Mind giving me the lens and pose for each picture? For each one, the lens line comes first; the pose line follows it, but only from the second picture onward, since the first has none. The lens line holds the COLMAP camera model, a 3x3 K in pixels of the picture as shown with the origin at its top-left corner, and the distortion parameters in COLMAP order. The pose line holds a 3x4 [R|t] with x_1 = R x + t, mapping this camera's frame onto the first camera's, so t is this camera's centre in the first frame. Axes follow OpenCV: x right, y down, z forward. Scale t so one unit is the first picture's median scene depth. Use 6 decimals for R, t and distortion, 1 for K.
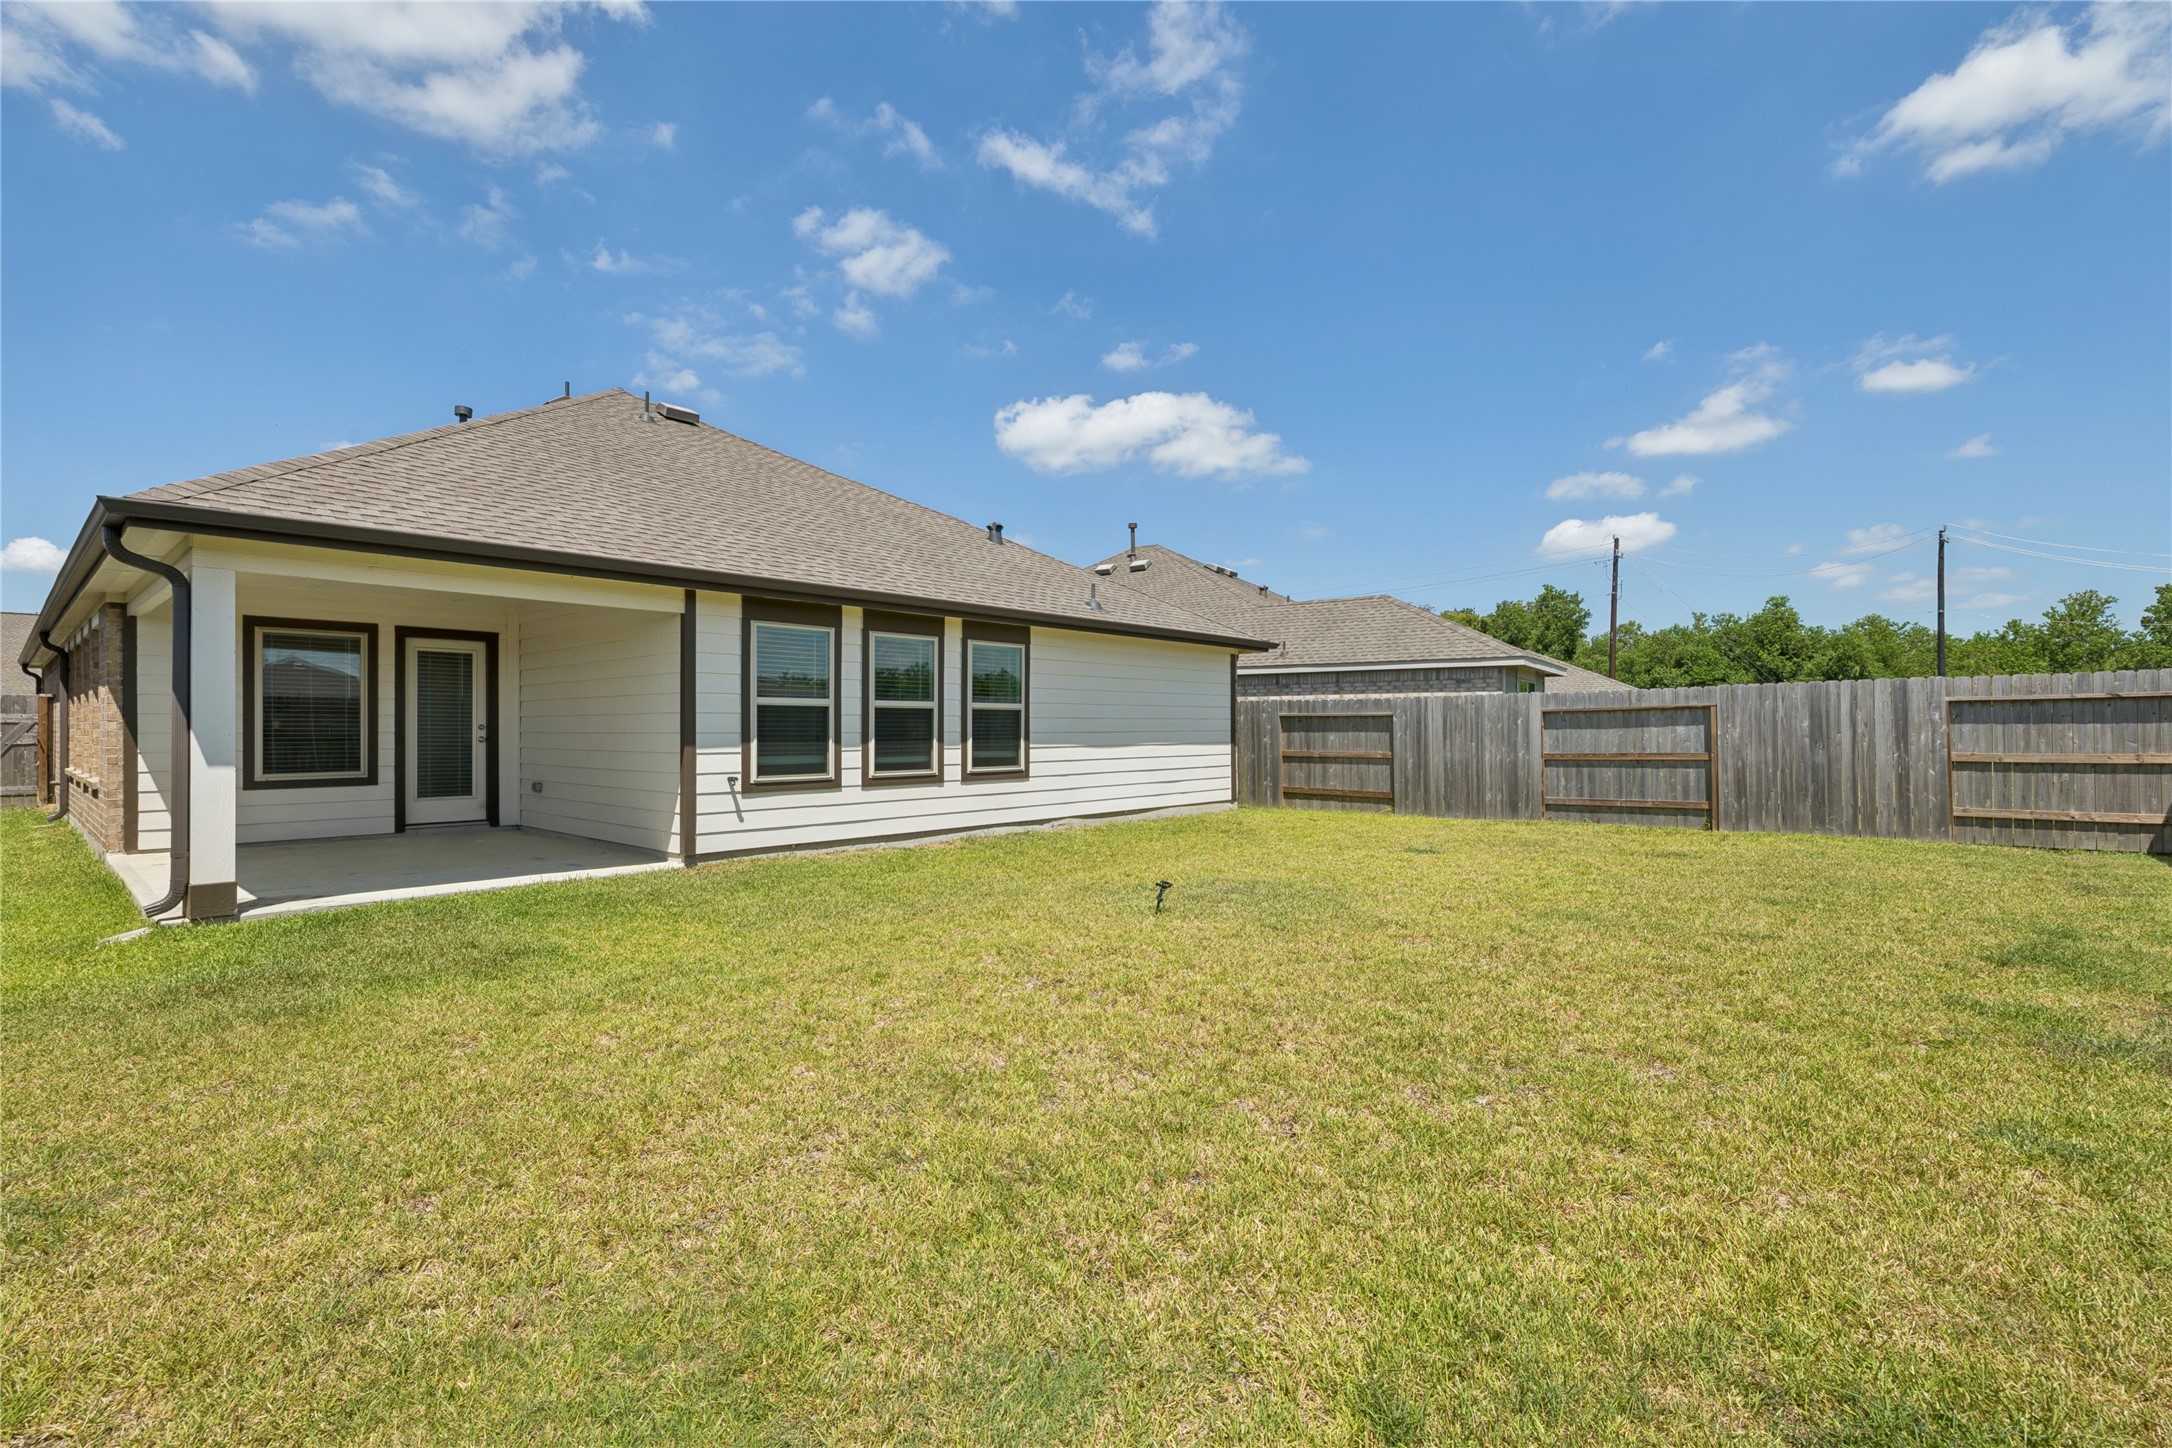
lens RADIAL K [[967.8, 0, 1090.5], [0, 967.8, 744.2], [0, 0, 1]] dist [0.001182, 0.000367]
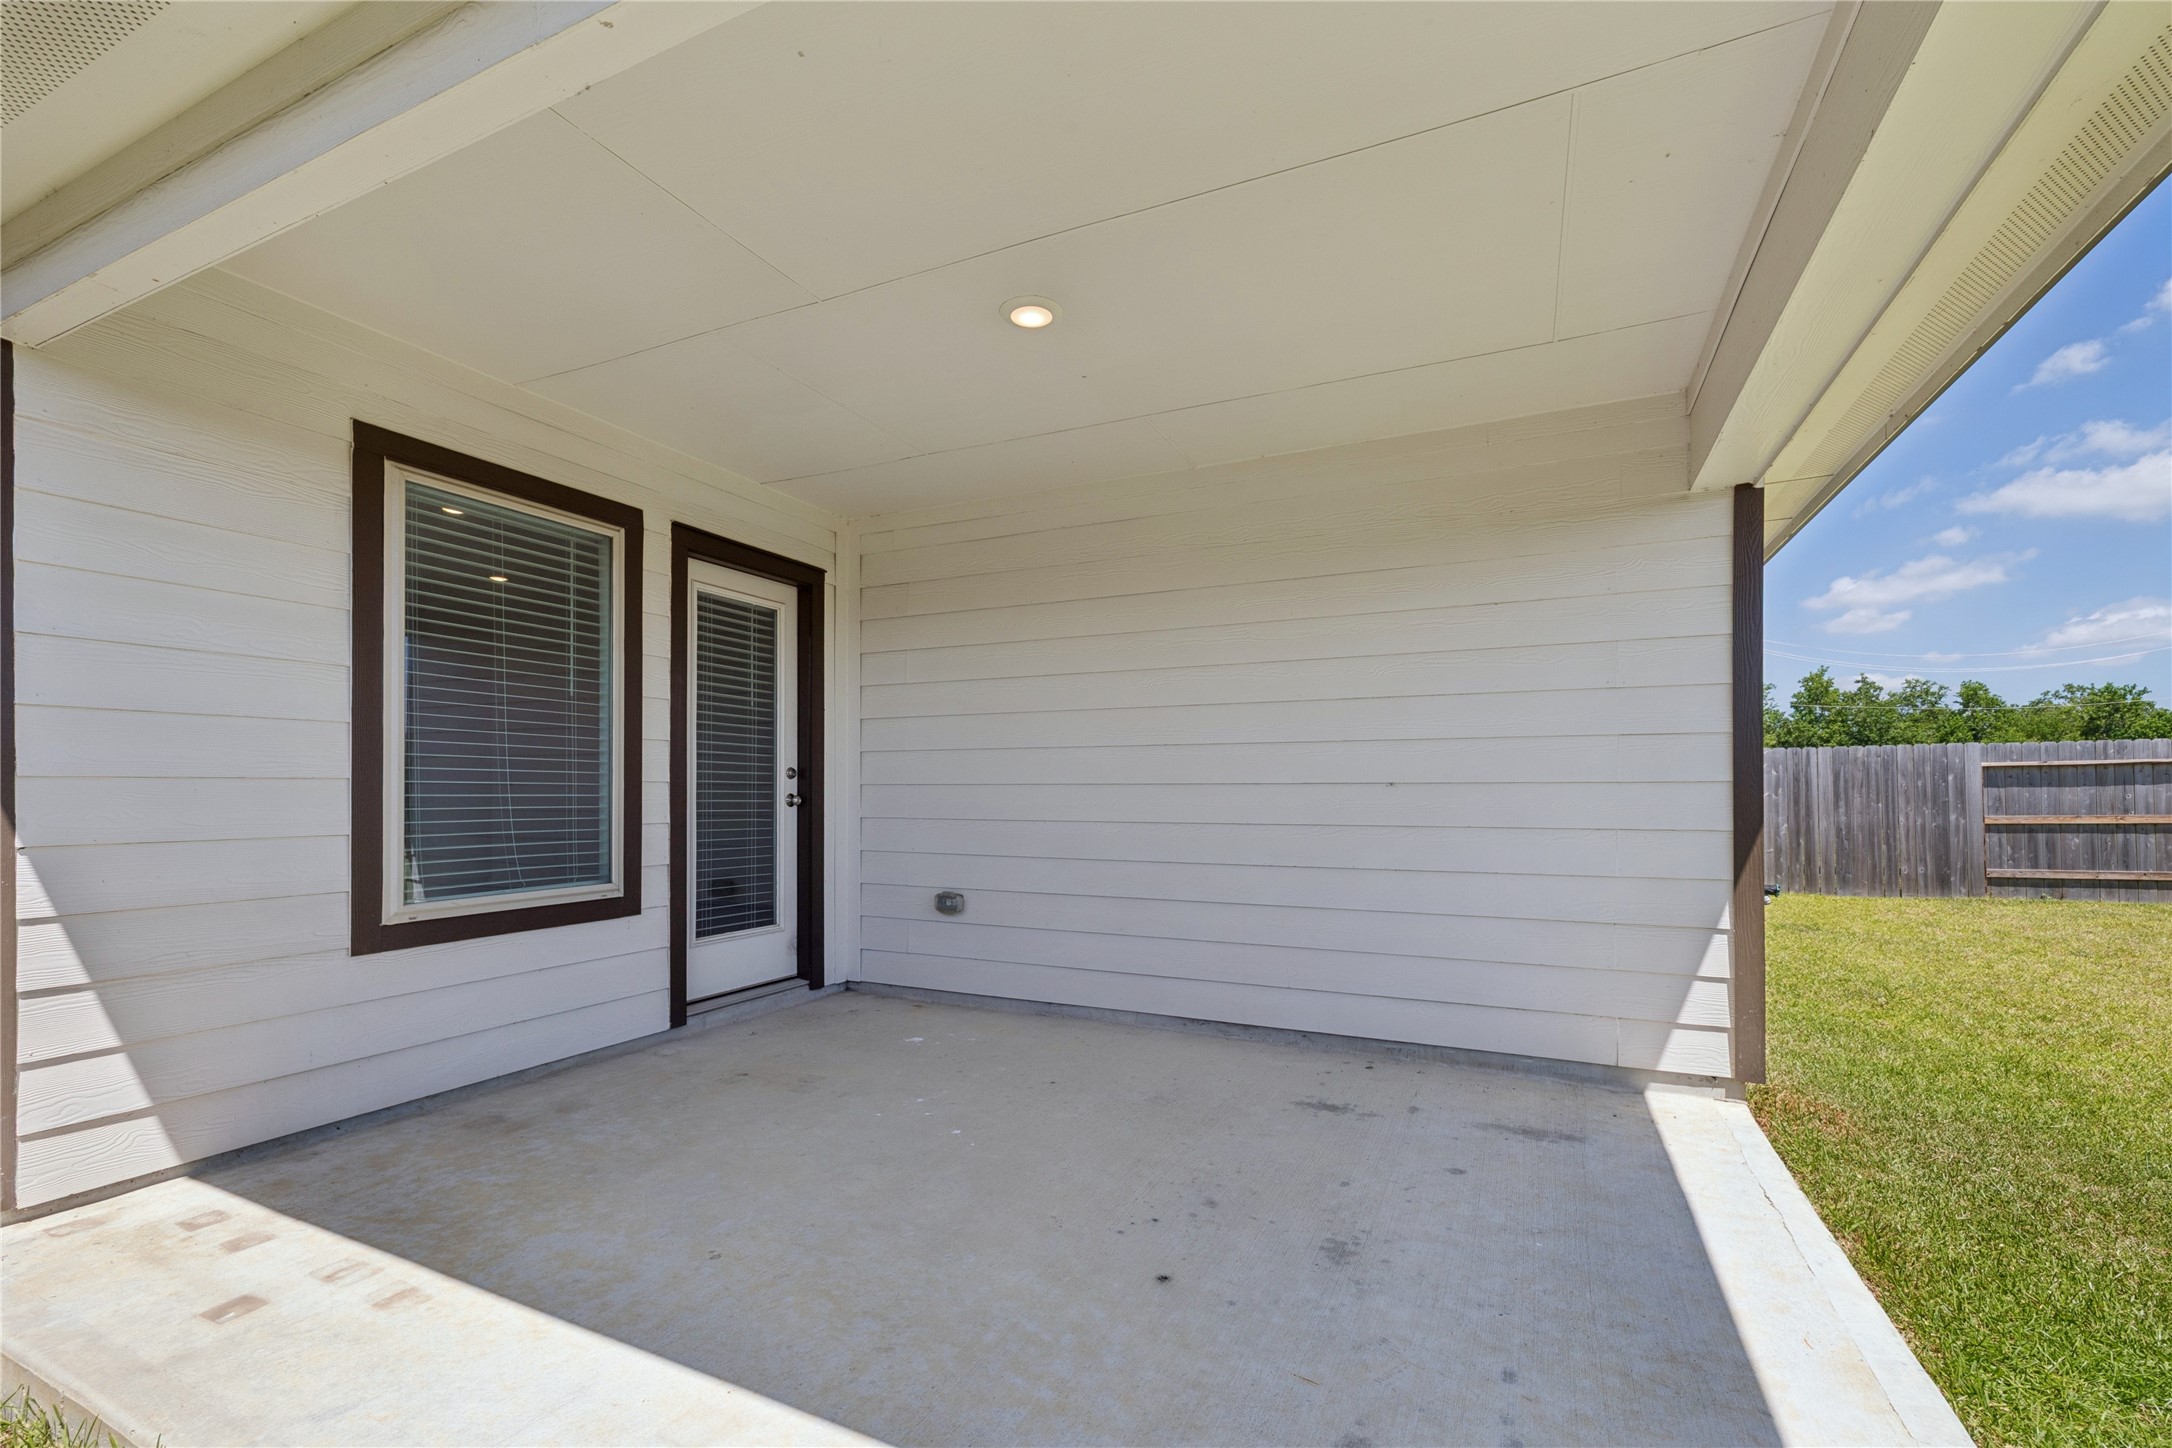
lens RADIAL K [[936.8, 0, 1086.4], [0, 936.8, 804.8], [0, 0, 1]] dist [-0.000857, -0.000022]
pose [[0.958491, -0.001007, 0.285120, -0.618083], [0.000998, 0.999999, 0.000175, -0.002703], [-0.285120, 0.000117, 0.958492, 0.533930]]
